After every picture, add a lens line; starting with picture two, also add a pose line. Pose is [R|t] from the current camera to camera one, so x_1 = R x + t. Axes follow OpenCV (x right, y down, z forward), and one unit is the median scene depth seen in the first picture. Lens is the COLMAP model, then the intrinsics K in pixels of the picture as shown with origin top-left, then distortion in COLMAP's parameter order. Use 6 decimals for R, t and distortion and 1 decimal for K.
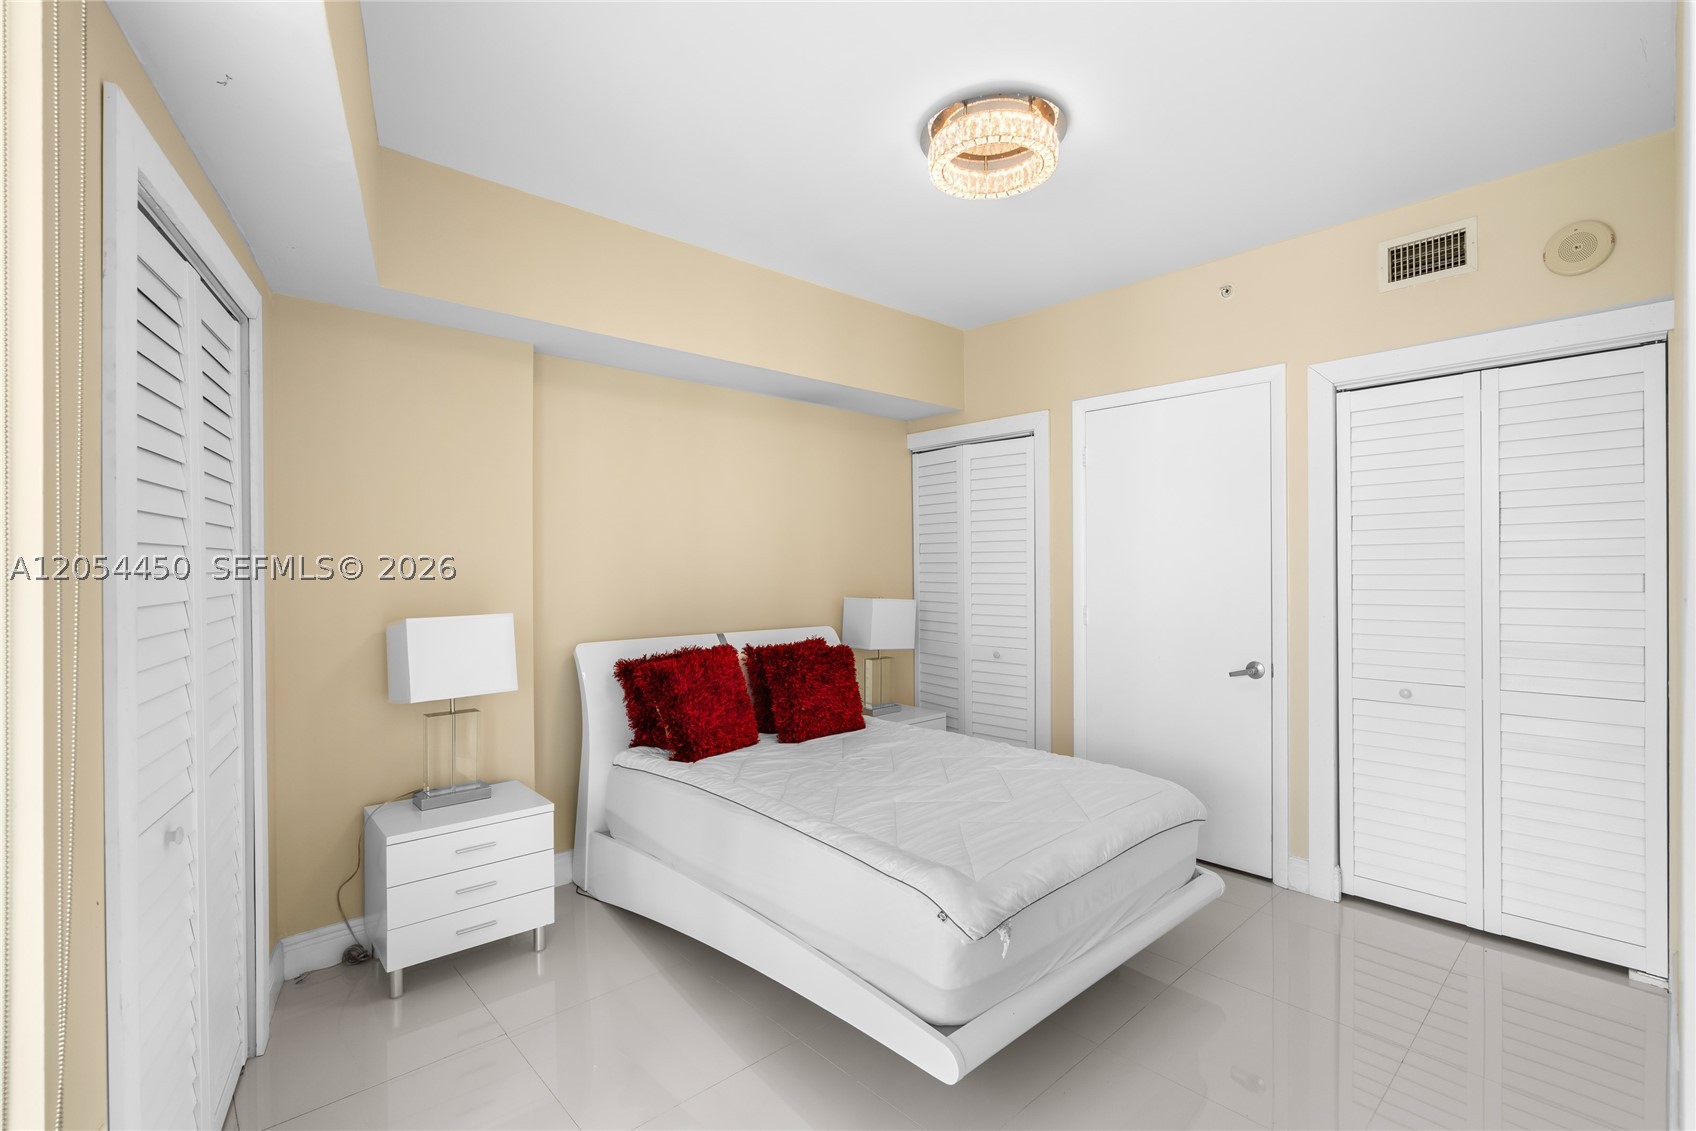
lens RADIAL K [[779.2, 0, 836.3], [0, 779.2, 566.4], [0, 0, 1]] dist [-0.009599, 0.004741]
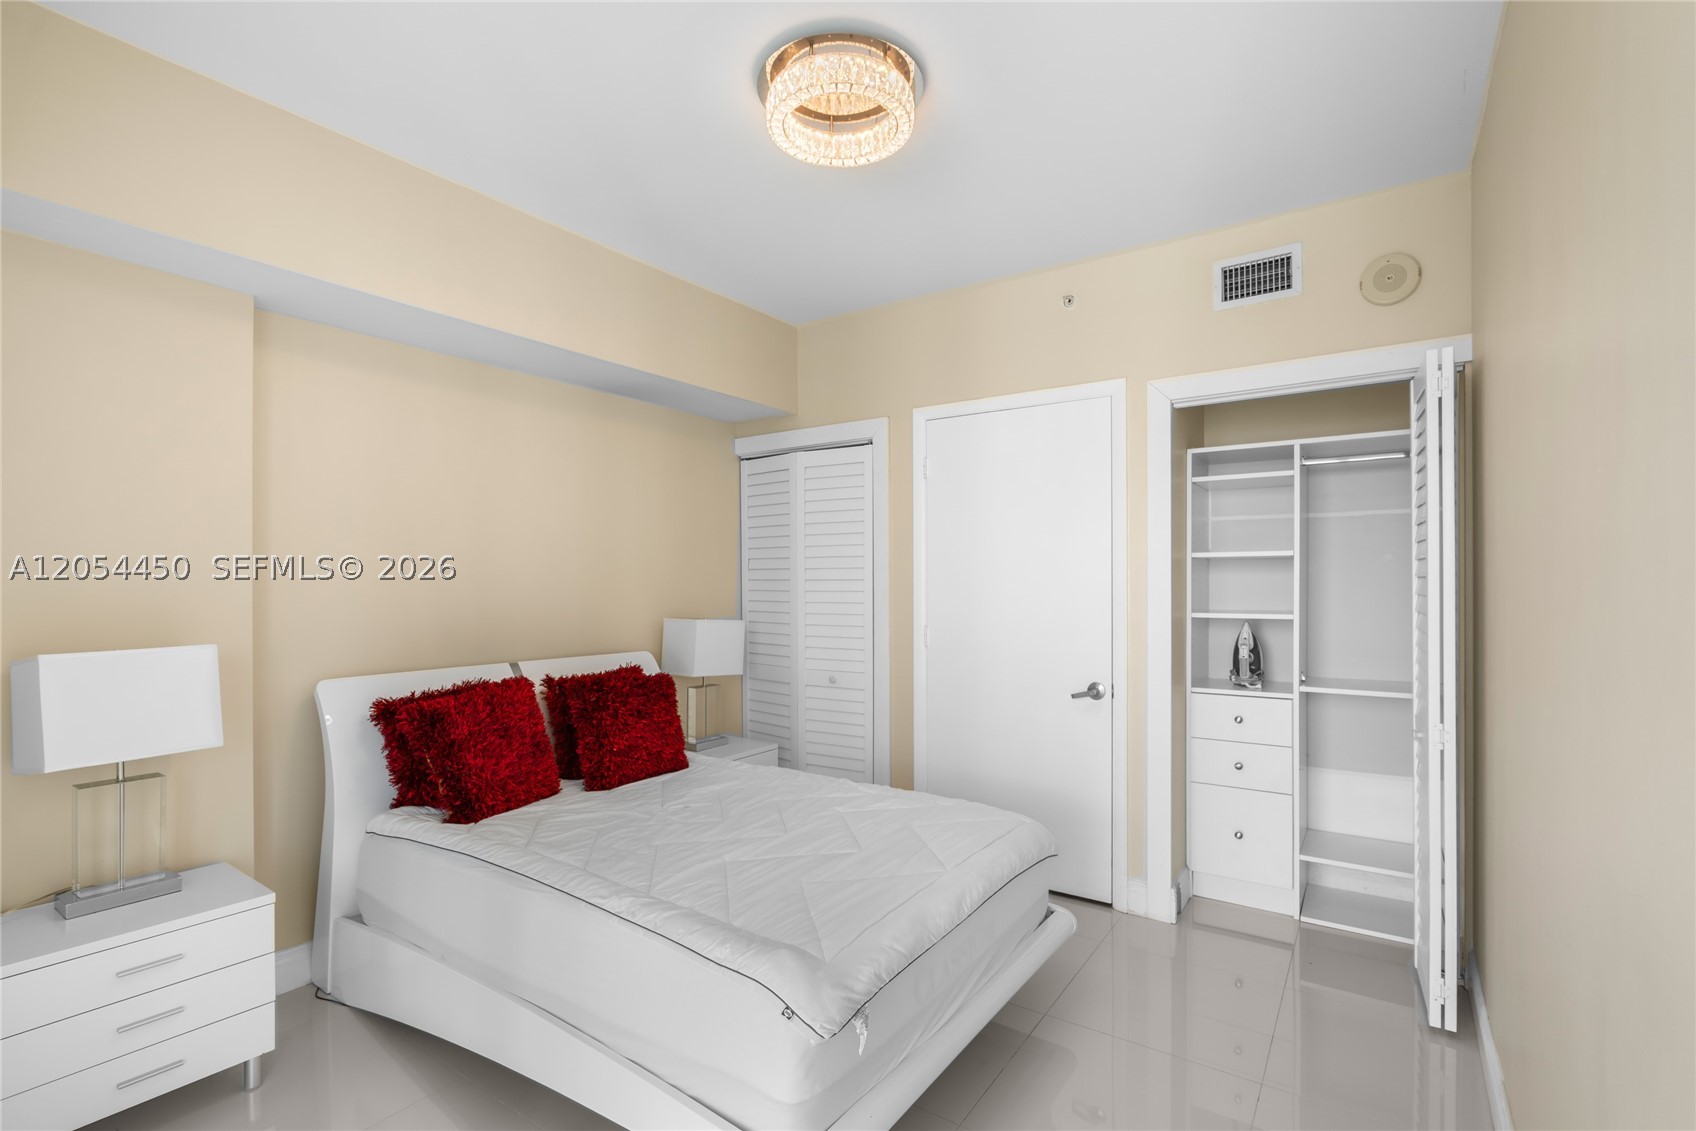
lens RADIAL K [[779.2, 0, 840.4], [0, 779.2, 587.3], [0, 0, 1]] dist [-0.009599, 0.004741]
pose [[0.972981, 0.001518, 0.230882, 0.000914], [-0.002623, 0.999987, 0.004479, -0.000325], [-0.230872, -0.004963, 0.972971, 0.114386]]
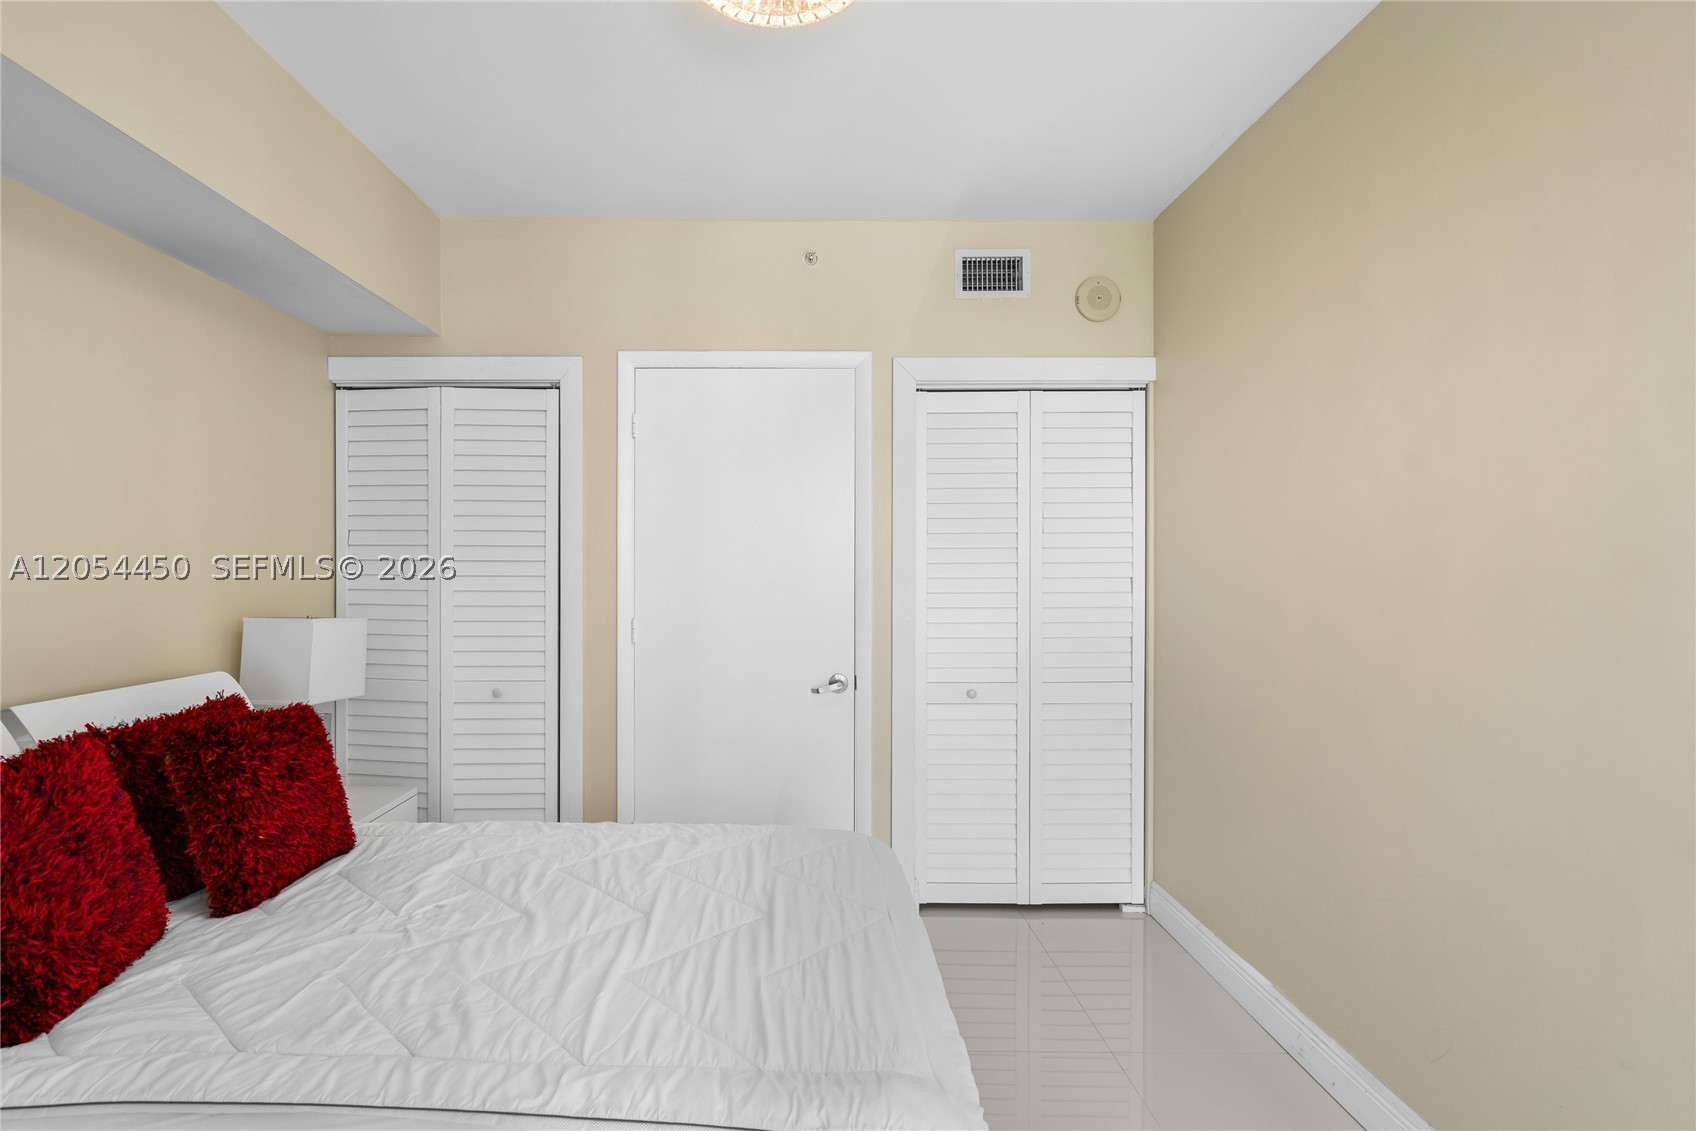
lens RADIAL K [[835.1, 0, 716.6], [0, 835.1, 566.6], [0, 0, 1]] dist [0.003904, 0.000631]
pose [[0.677264, 0.007456, 0.735702, -0.261245], [-0.006735, 0.999970, -0.003935, 0.001934], [-0.735709, -0.002290, 0.677293, 0.416547]]
